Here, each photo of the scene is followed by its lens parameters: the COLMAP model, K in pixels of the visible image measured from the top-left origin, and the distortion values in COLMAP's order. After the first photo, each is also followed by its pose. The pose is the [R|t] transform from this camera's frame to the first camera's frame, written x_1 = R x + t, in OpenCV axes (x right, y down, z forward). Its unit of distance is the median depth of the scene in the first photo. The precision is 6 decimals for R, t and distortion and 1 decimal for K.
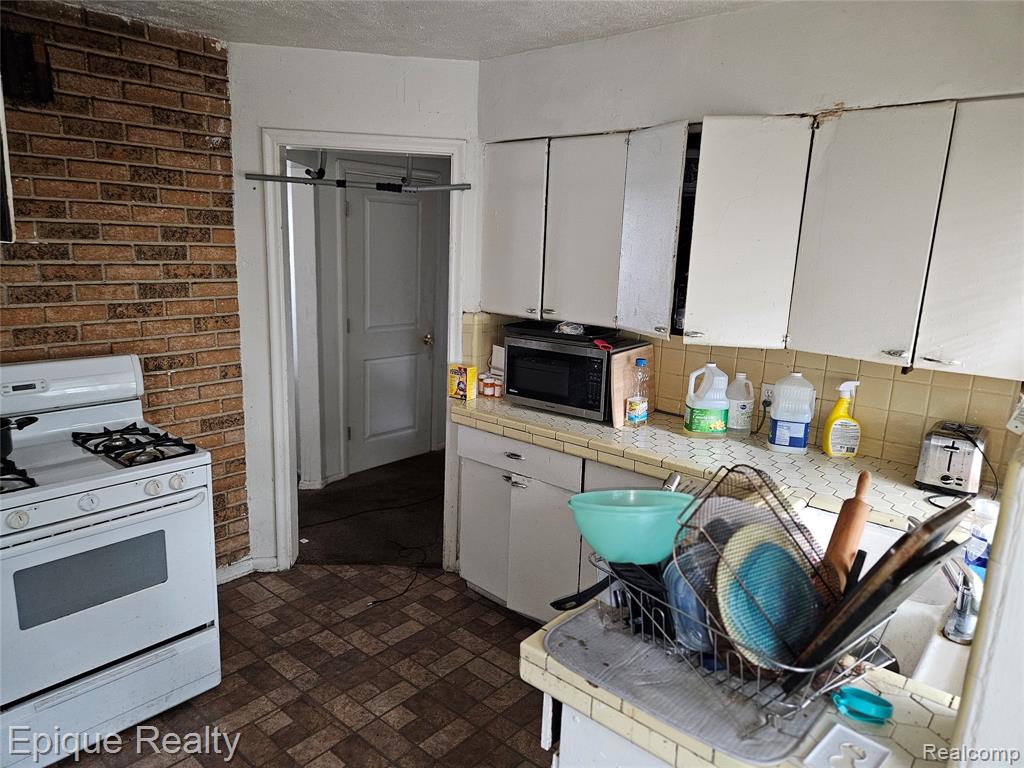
lens RADIAL K [[682.6, 0, 511.2], [0, 682.6, 389.5], [0, 0, 1]] dist [0.053789, -0.039402]
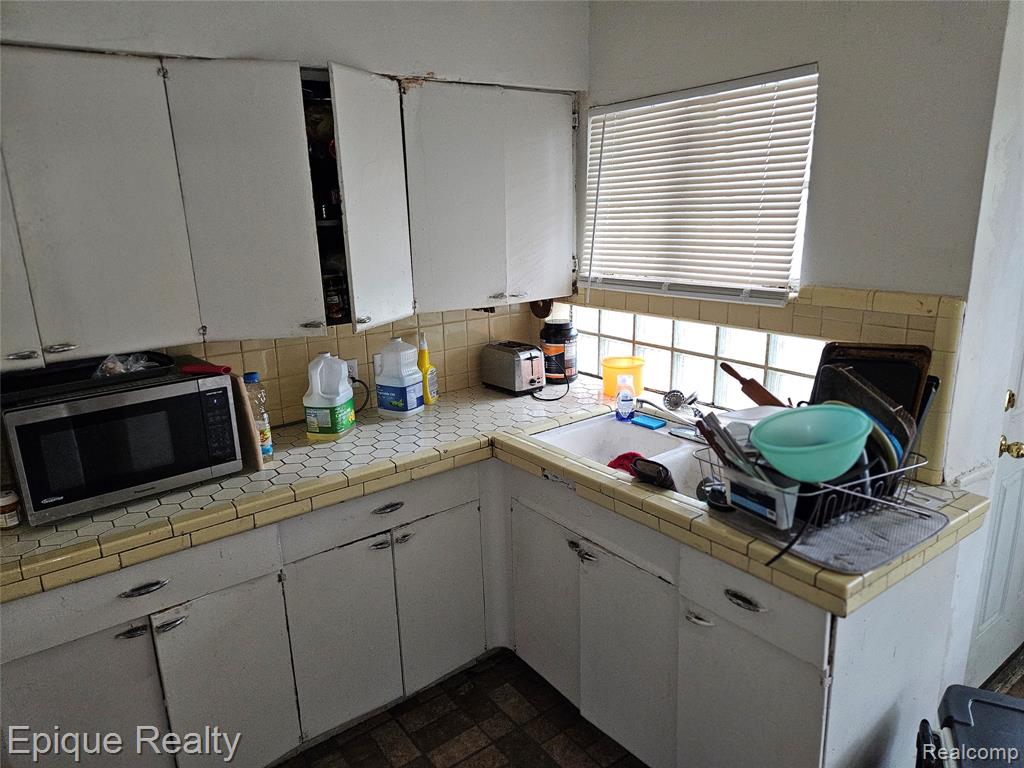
lens RADIAL K [[682.6, 0, 512.0], [0, 682.6, 379.1], [0, 0, 1]] dist [0.053789, -0.039402]
pose [[0.220581, -0.283674, 0.933206, -0.508737], [0.248363, 0.941570, 0.227511, -0.155001], [-0.943218, 0.181590, 0.278146, 0.573303]]
